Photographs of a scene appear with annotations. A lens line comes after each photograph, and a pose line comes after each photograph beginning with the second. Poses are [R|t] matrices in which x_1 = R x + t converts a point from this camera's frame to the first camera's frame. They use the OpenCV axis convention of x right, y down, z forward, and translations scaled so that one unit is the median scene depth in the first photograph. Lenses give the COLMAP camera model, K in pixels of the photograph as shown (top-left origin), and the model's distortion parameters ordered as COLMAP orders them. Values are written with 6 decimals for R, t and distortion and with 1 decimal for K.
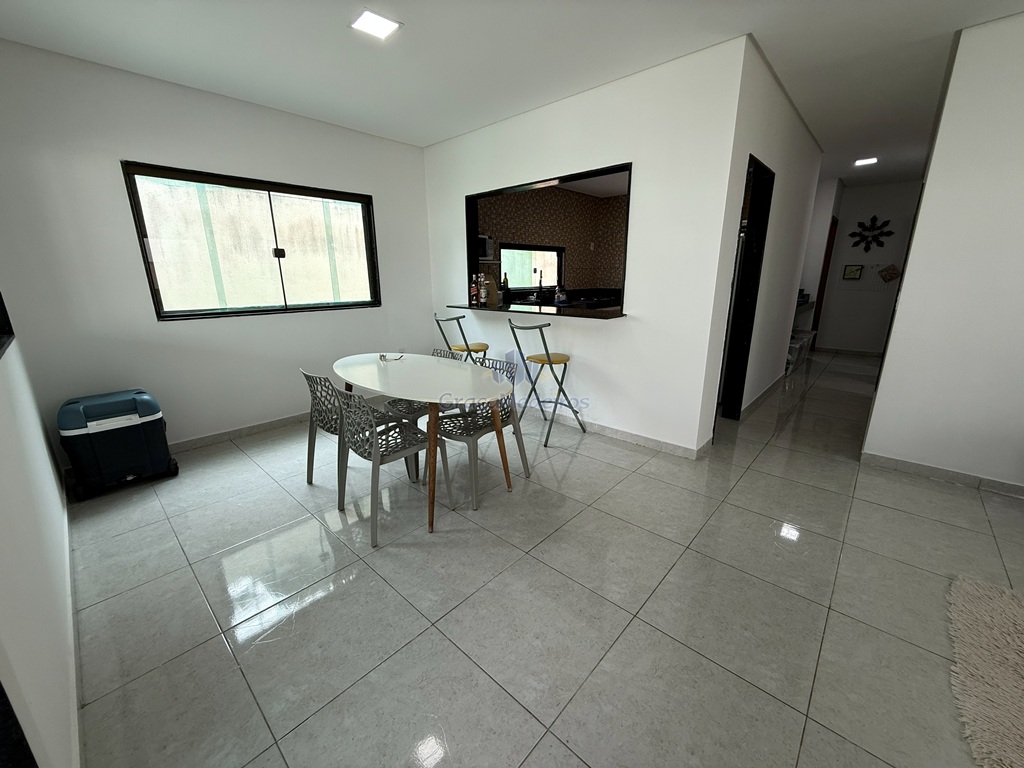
lens RADIAL K [[409.1, 0, 510.3], [0, 409.1, 384.3], [0, 0, 1]] dist [-0.000553, 0.000644]
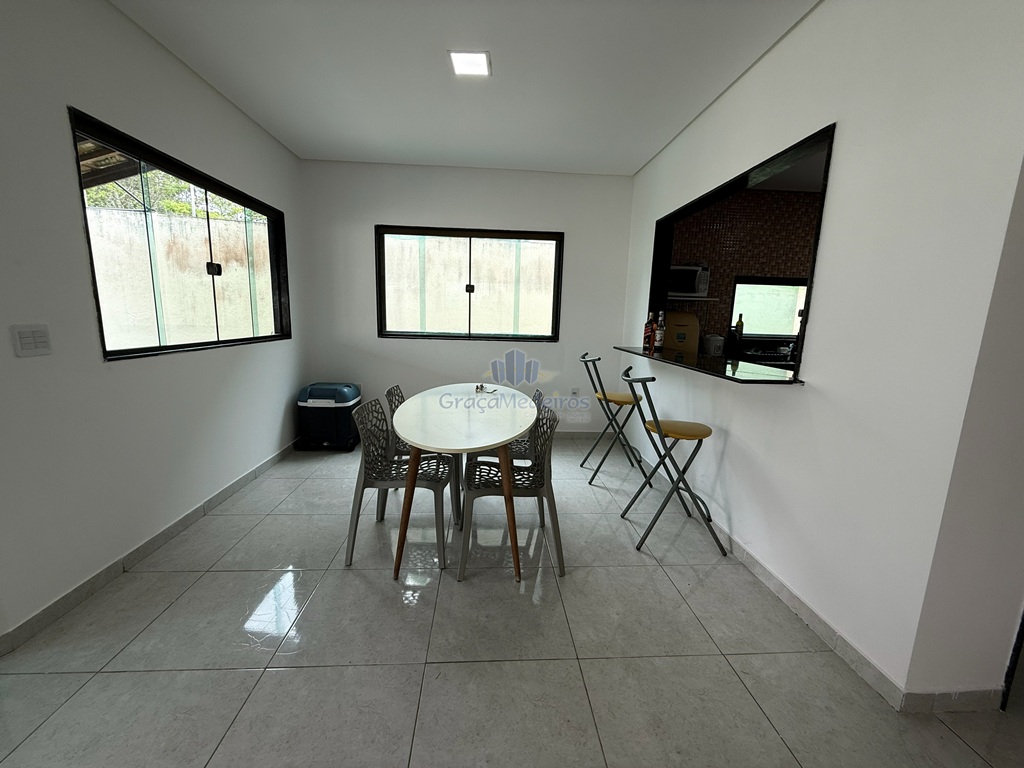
lens RADIAL K [[409.1, 0, 510.3], [0, 409.1, 384.3], [0, 0, 1]] dist [-0.000553, 0.000644]
pose [[0.719739, 0.144764, -0.678984, 0.278233], [-0.212310, 0.977059, -0.016737, -0.051097], [0.660984, 0.156202, 0.733963, 0.223224]]
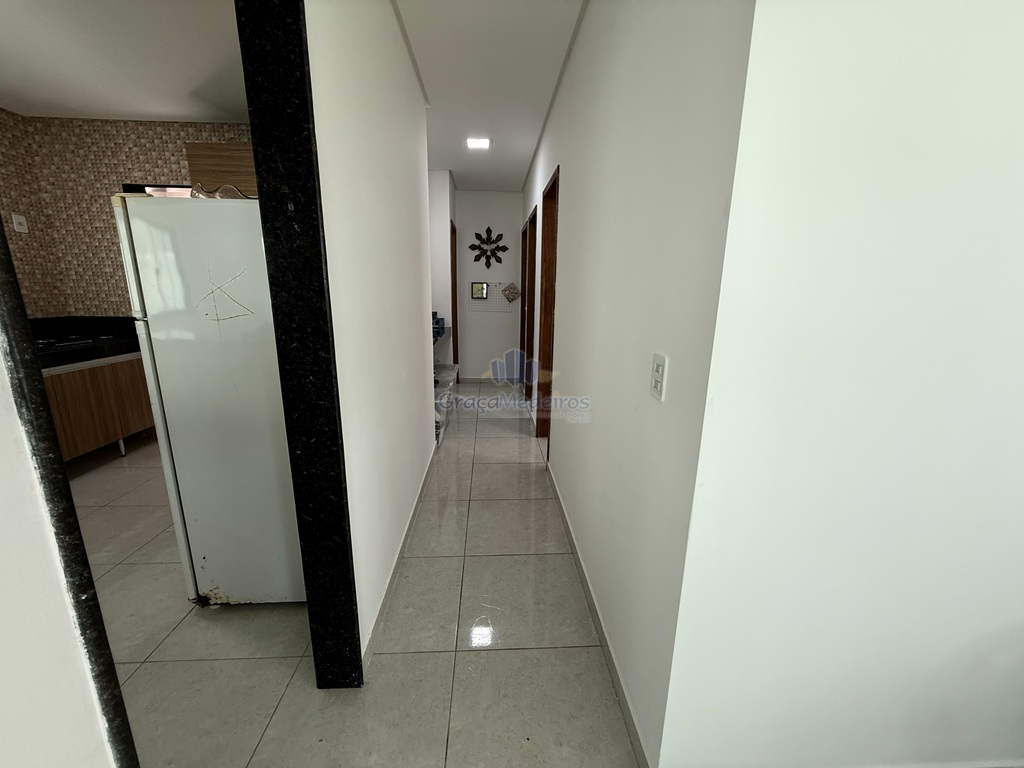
lens RADIAL K [[409.1, 0, 510.3], [0, 409.1, 384.3], [0, 0, 1]] dist [-0.000553, 0.000644]
pose [[0.701259, -0.145400, 0.697922, 0.383640], [0.167412, 0.985191, 0.037035, -0.153628], [-0.692971, 0.090869, 0.715216, 0.544002]]
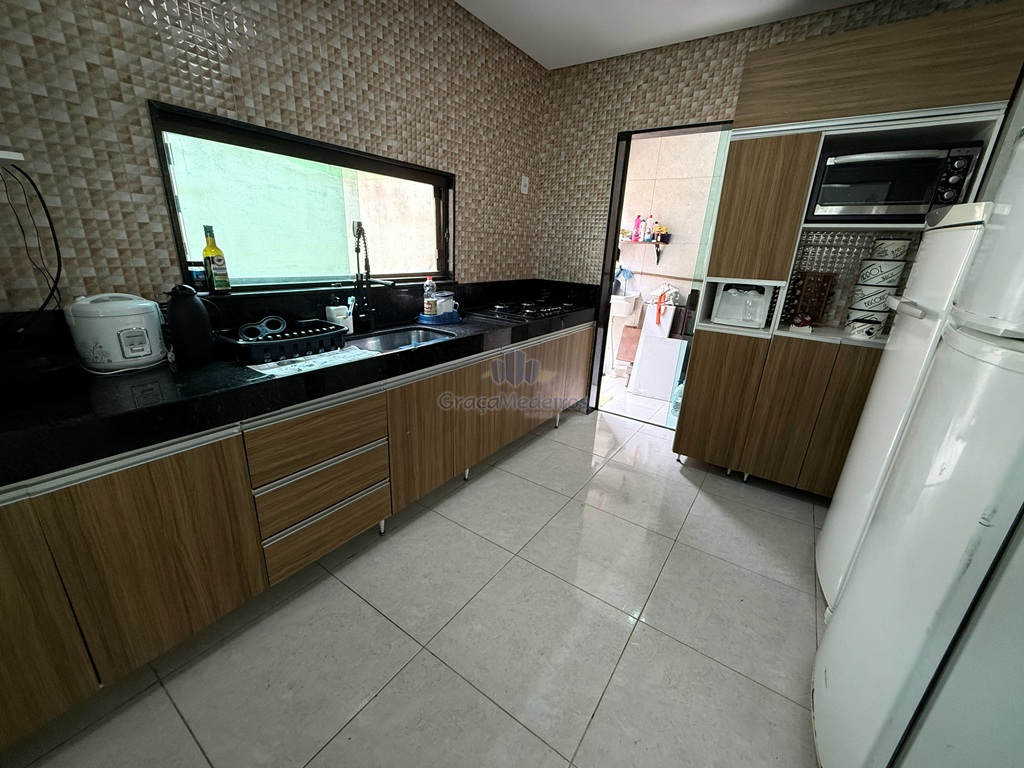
lens RADIAL K [[409.1, 0, 510.3], [0, 409.1, 384.3], [0, 0, 1]] dist [-0.000553, 0.000644]
pose [[0.989230, 0.007189, 0.146194, 0.195373], [-0.016840, 0.997751, 0.064884, -0.240646], [-0.145399, -0.066647, 0.987126, 0.885272]]
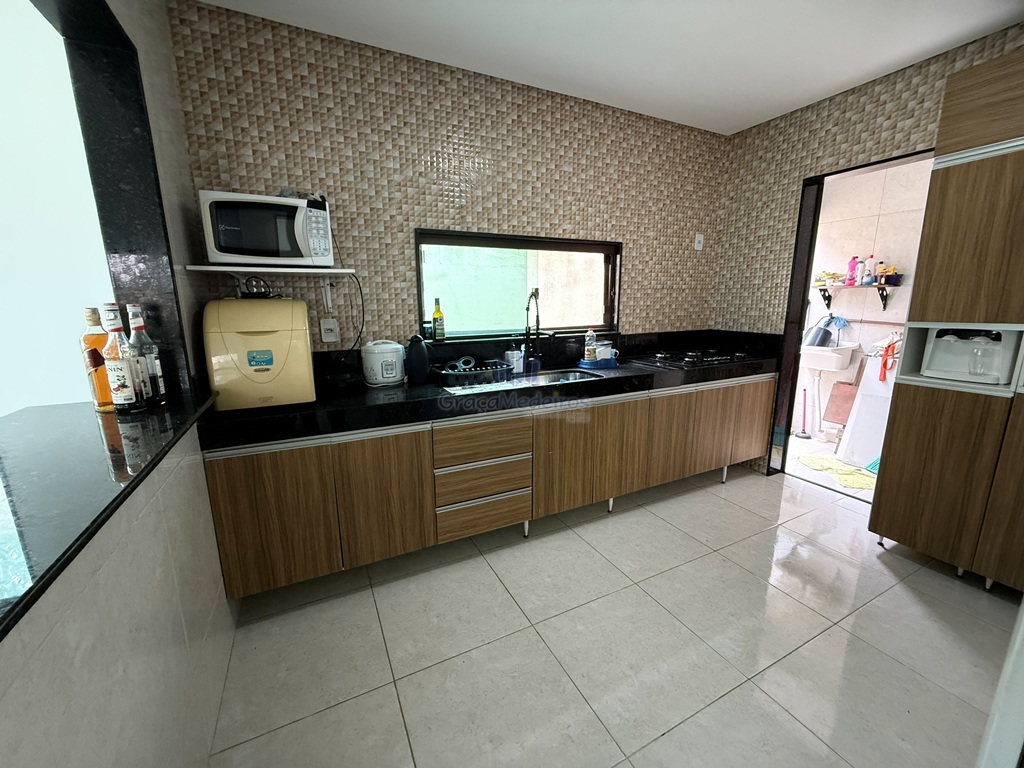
lens RADIAL K [[409.1, 0, 510.3], [0, 409.1, 384.3], [0, 0, 1]] dist [-0.000553, 0.000644]
pose [[0.935175, 0.072067, -0.346778, 0.278634], [-0.091042, 0.995094, -0.038719, -0.222758], [0.342286, 0.067781, 0.937148, 0.808607]]
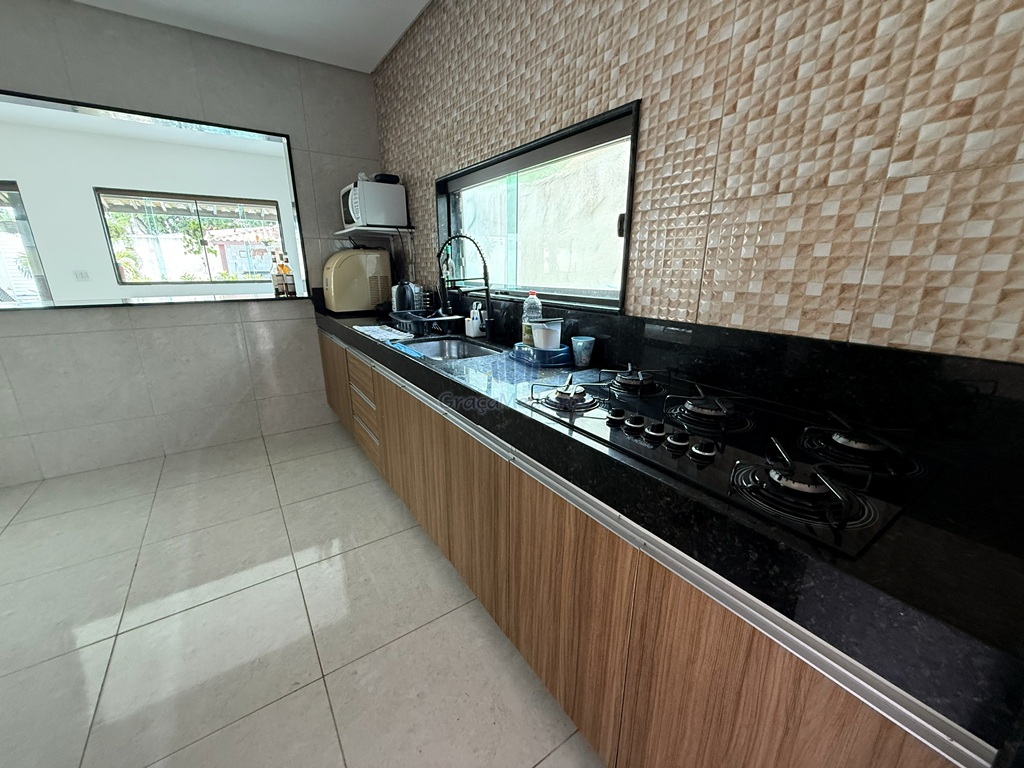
lens RADIAL K [[409.1, 0, 510.3], [0, 409.1, 384.3], [0, 0, 1]] dist [-0.000553, 0.000644]
pose [[-0.225083, 0.280806, -0.932998, 0.549236], [-0.250629, 0.908662, 0.333944, -0.388998], [0.941553, 0.309001, -0.134146, 1.504951]]
